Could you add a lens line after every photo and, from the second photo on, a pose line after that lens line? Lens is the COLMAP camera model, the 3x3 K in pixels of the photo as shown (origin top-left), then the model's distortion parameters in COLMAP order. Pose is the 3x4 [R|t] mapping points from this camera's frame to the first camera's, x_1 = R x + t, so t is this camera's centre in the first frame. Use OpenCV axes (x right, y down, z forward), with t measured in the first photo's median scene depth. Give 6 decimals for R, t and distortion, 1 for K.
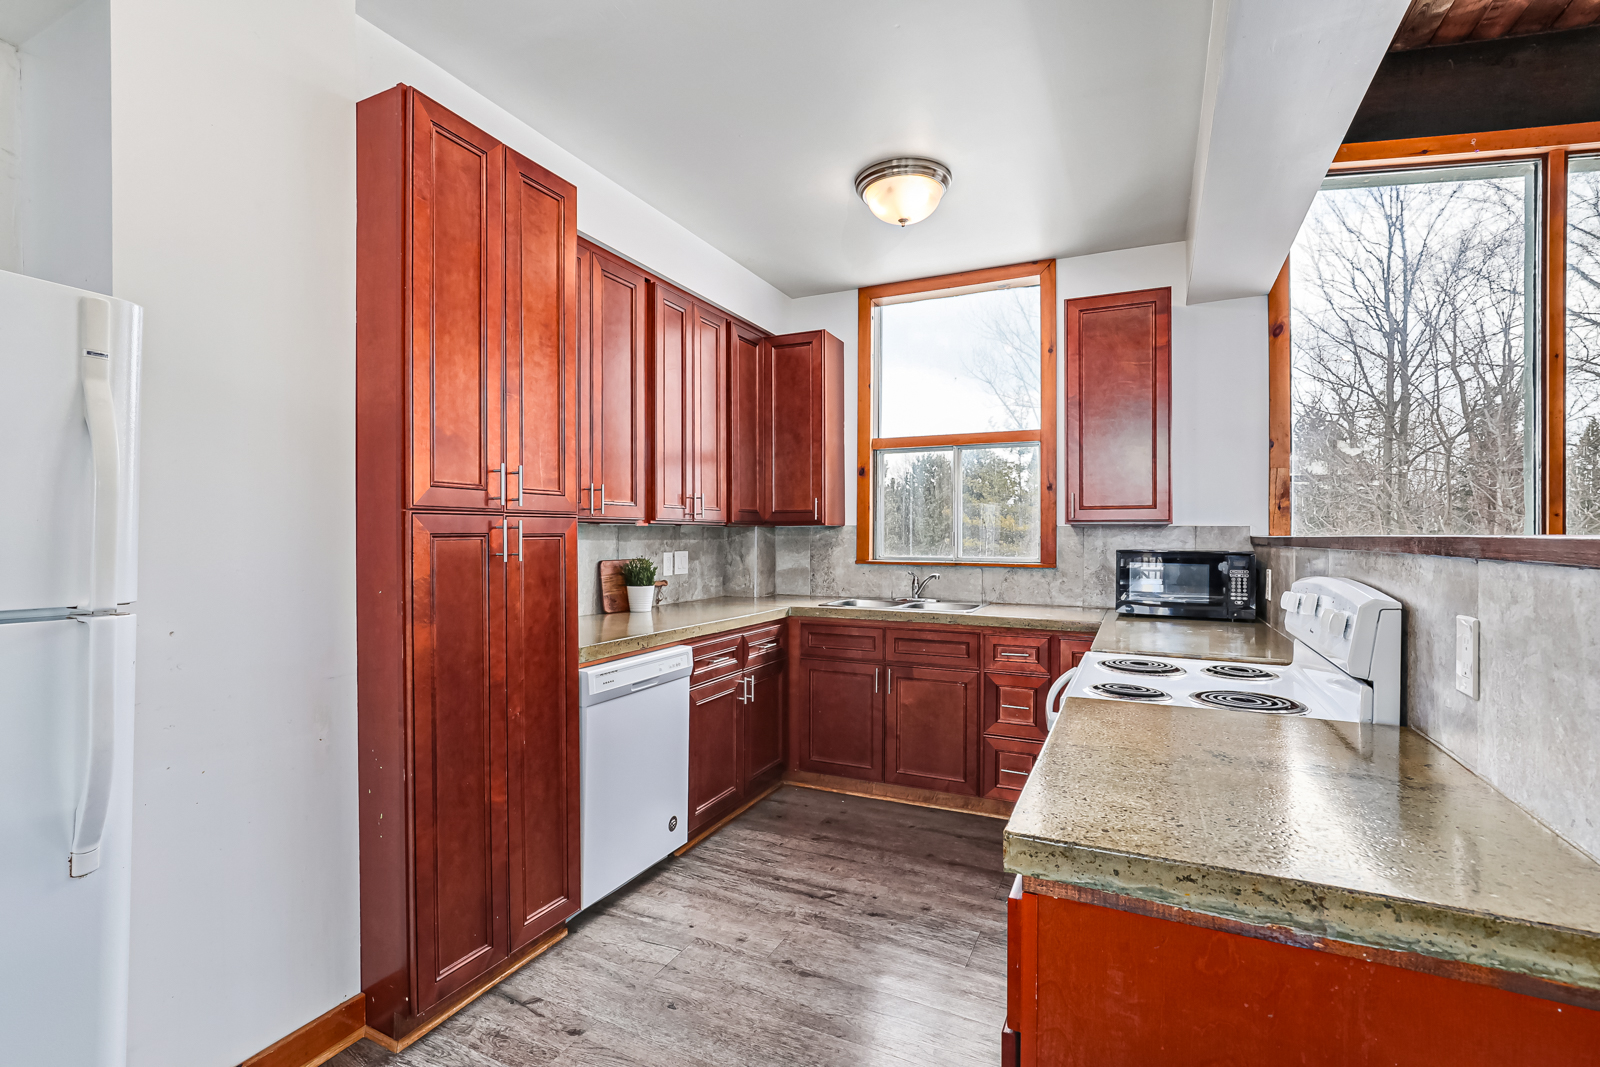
lens RADIAL K [[738.9, 0, 799.2], [0, 738.9, 536.8], [0, 0, 1]] dist [-0.000518, -0.000090]
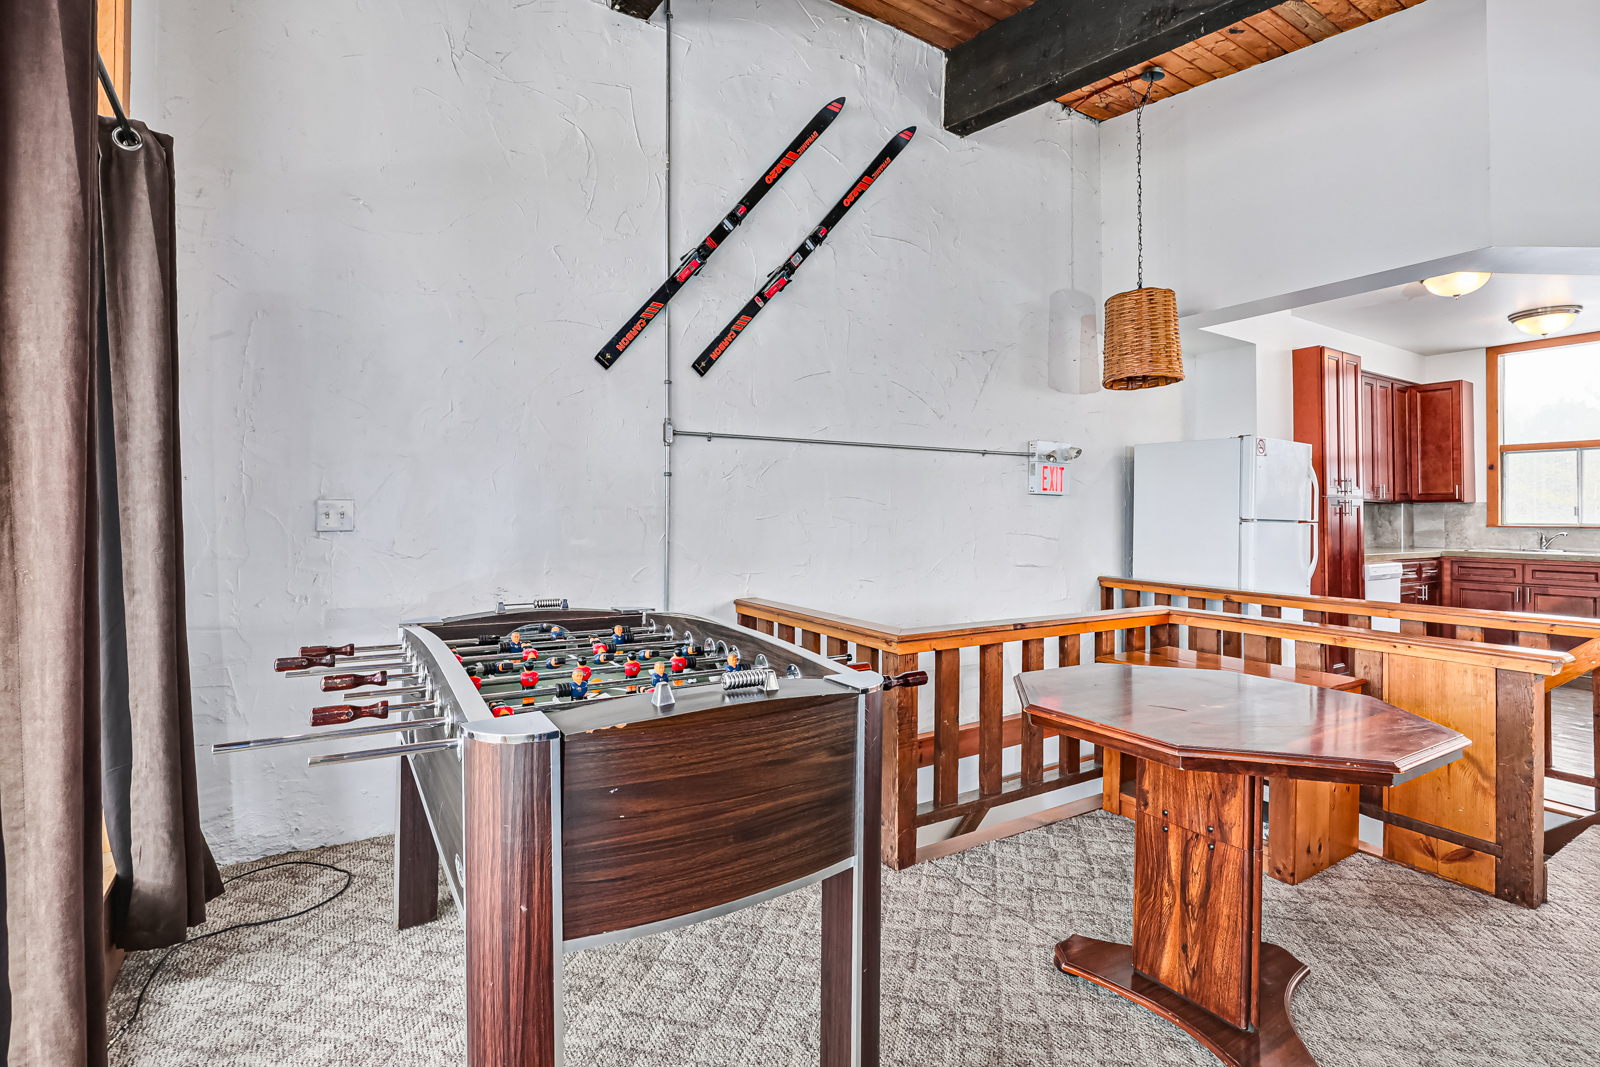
lens RADIAL K [[738.9, 0, 800.1], [0, 738.9, 499.9], [0, 0, 1]] dist [-0.000518, -0.000090]
pose [[0.845820, -0.007802, -0.533412, -0.318786], [-0.003487, 0.999791, -0.020153, 0.016629], [0.533458, 0.018906, 0.845616, -1.085330]]
